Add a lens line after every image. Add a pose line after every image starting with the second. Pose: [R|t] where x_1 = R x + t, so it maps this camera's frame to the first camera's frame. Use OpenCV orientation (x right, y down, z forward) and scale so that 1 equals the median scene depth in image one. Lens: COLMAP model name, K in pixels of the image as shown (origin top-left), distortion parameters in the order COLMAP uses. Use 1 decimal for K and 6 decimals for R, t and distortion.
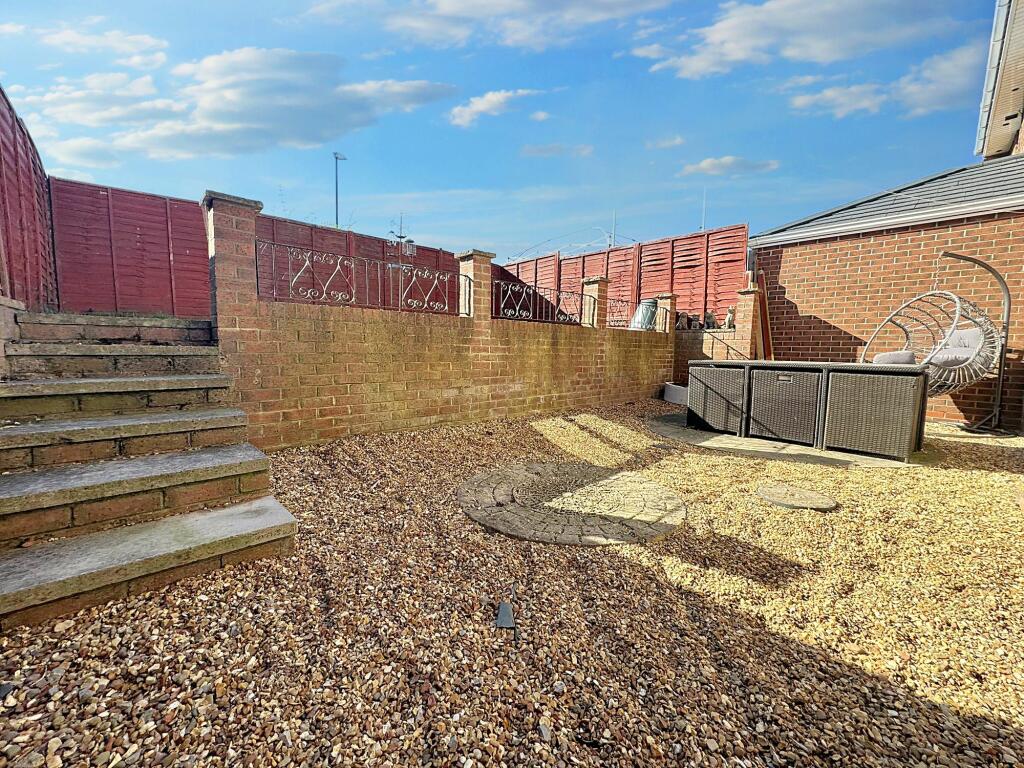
lens RADIAL K [[408.8, 0, 511.9], [0, 408.8, 380.5], [0, 0, 1]] dist [-0.001663, 0.000000]
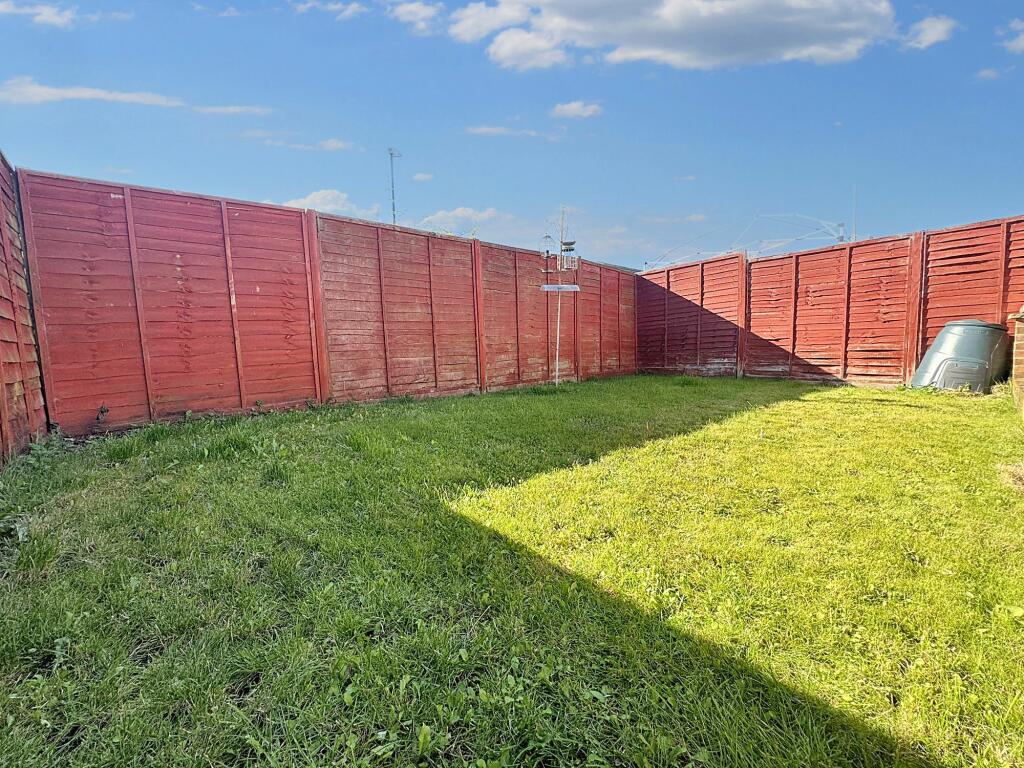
lens RADIAL K [[408.8, 0, 511.6], [0, 408.8, 379.6], [0, 0, 1]] dist [-0.001663, 0.000000]
pose [[0.998110, -0.047269, -0.039275, -0.341439], [0.047076, 0.998874, -0.005826, -0.136581], [0.039506, 0.003966, 0.999211, 0.351172]]
